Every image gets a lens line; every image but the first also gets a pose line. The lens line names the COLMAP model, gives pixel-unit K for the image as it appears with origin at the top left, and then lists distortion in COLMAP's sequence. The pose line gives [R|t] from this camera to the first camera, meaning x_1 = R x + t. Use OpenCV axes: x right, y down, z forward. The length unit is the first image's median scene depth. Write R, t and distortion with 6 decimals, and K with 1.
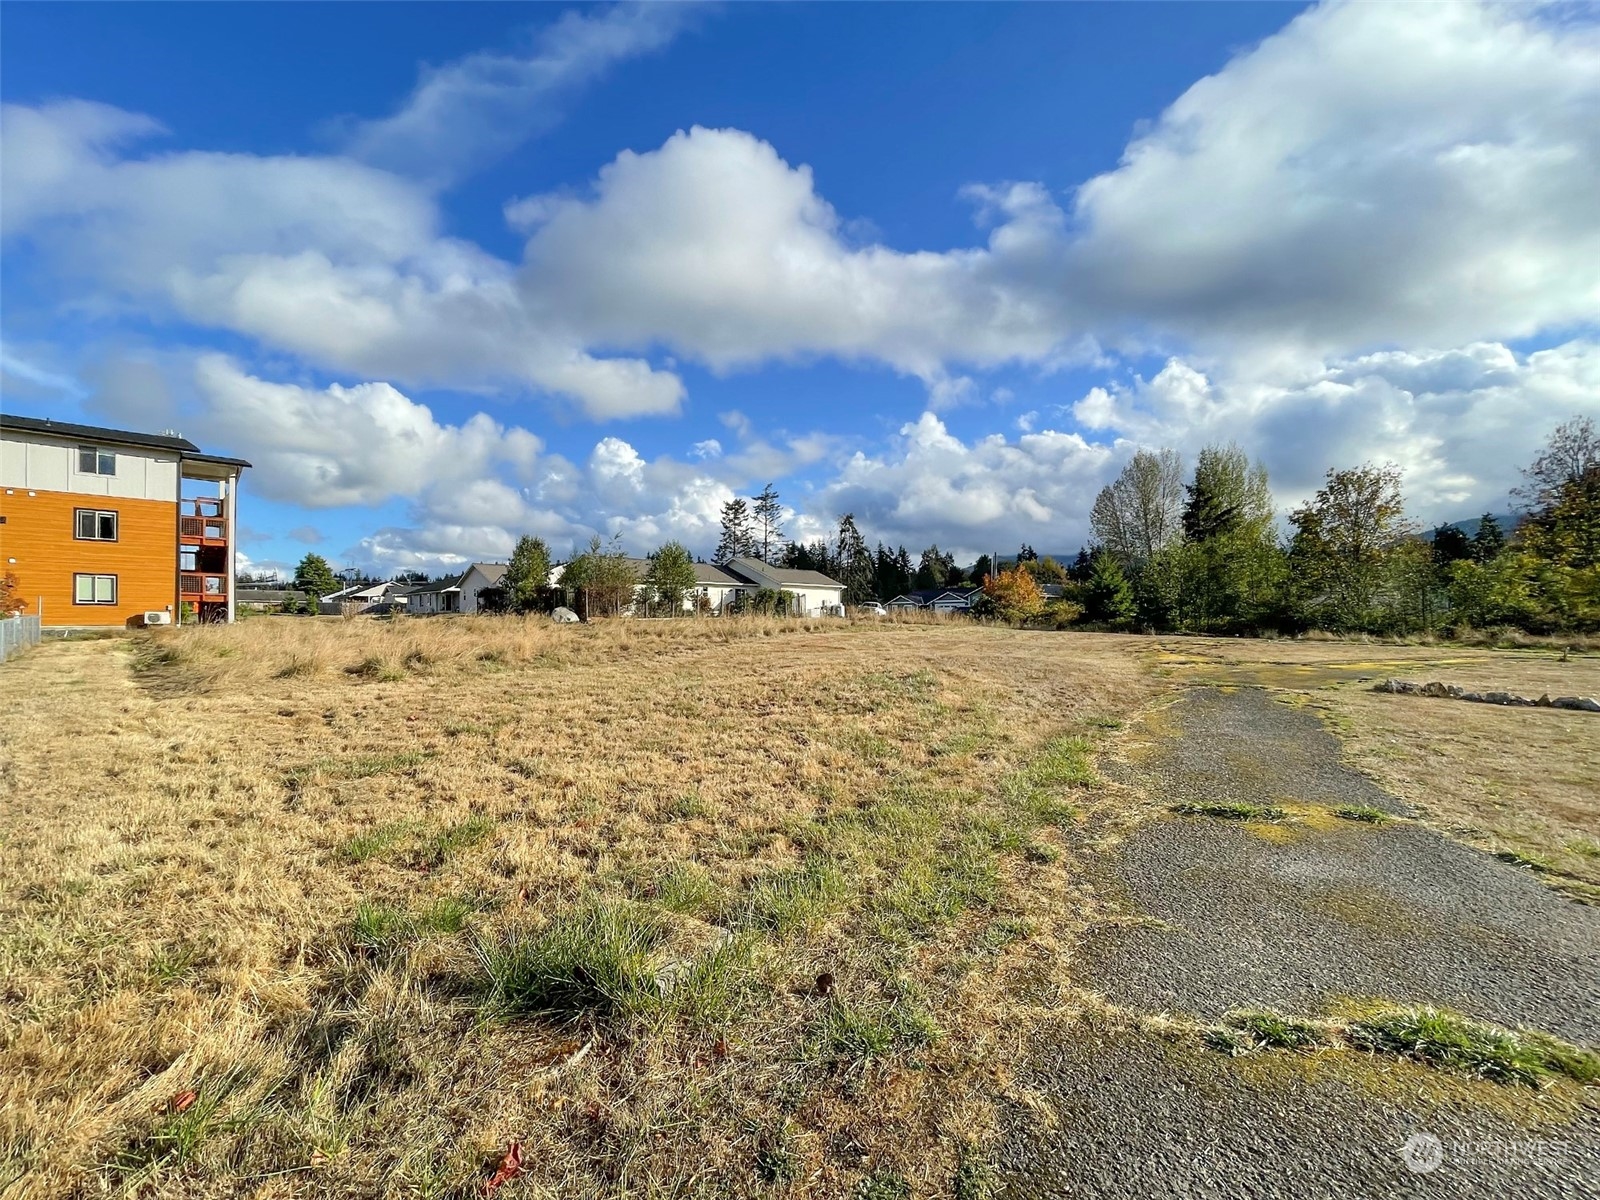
lens RADIAL K [[673.3, 0, 764.8], [0, 673.3, 607.4], [0, 0, 1]] dist [0.000484, 0.000226]
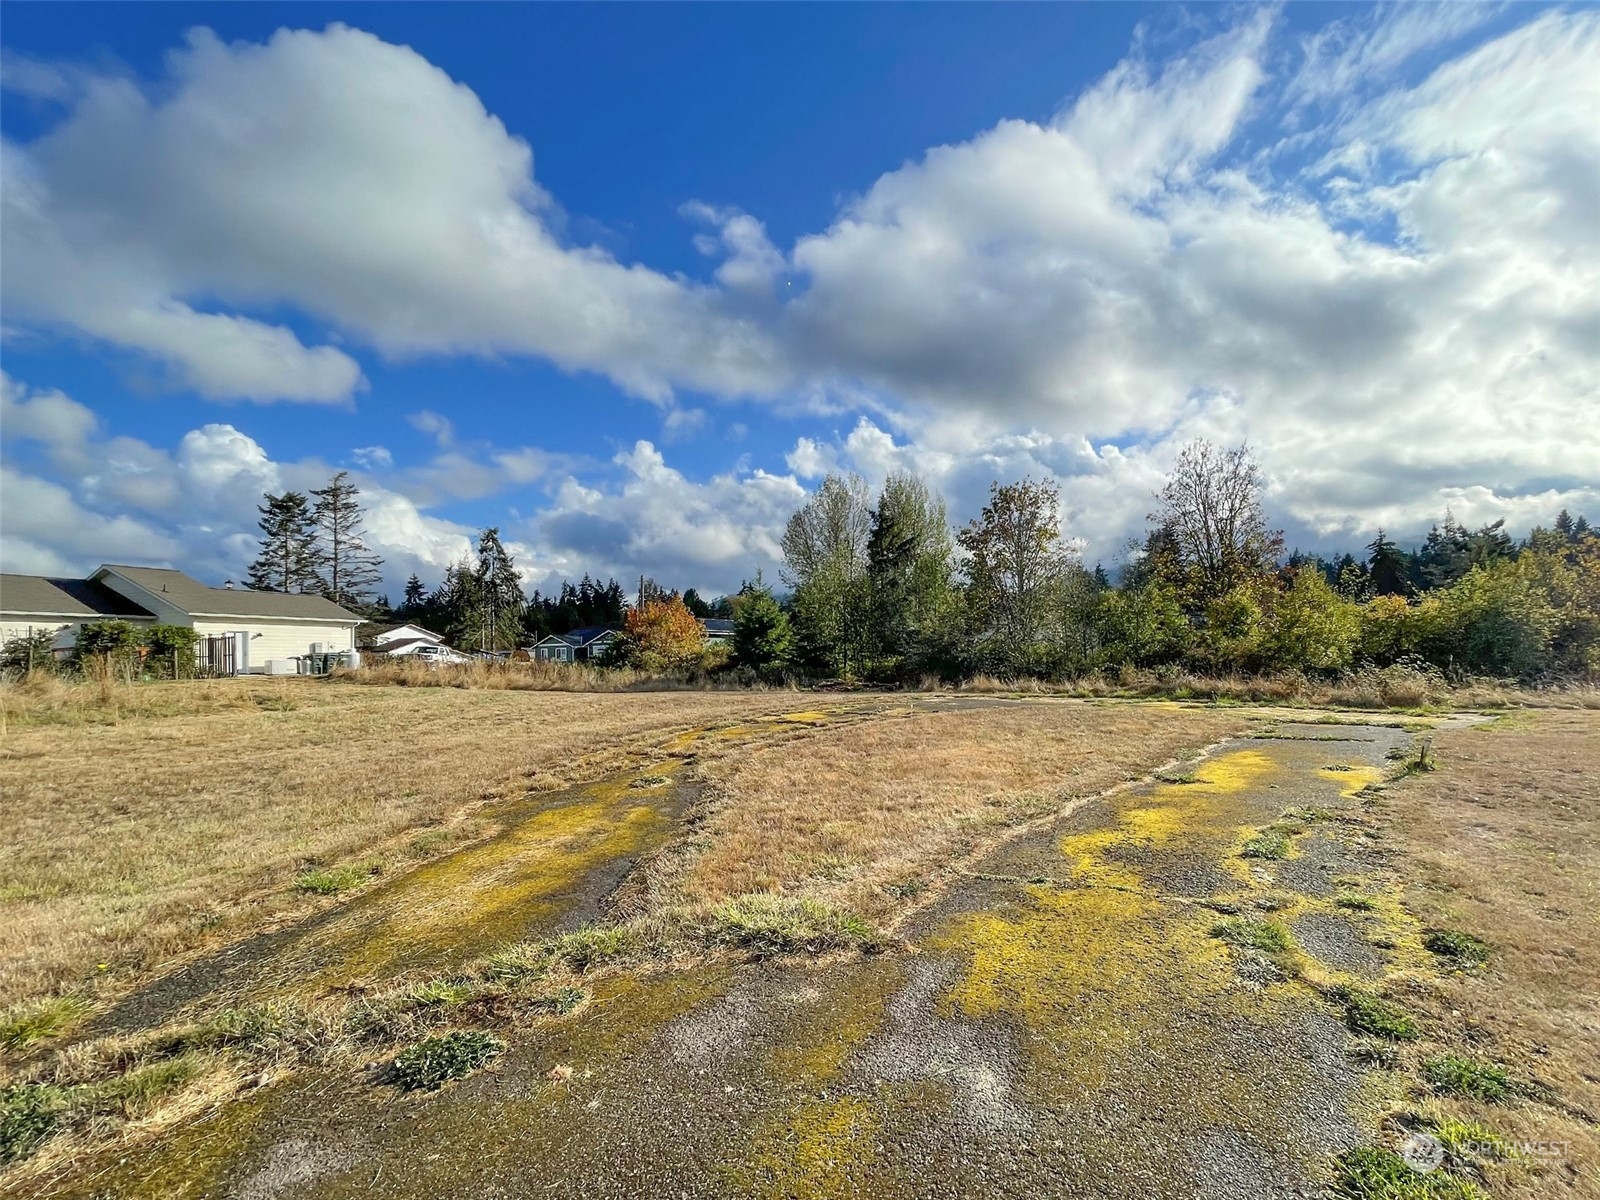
lens RADIAL K [[673.3, 0, 850.3], [0, 673.3, 619.5], [0, 0, 1]] dist [0.000484, 0.000226]
pose [[0.888489, 0.002565, 0.458891, 0.134379], [0.017408, 0.999076, -0.039289, -0.000352], [-0.458568, 0.042896, 0.887624, 0.156329]]
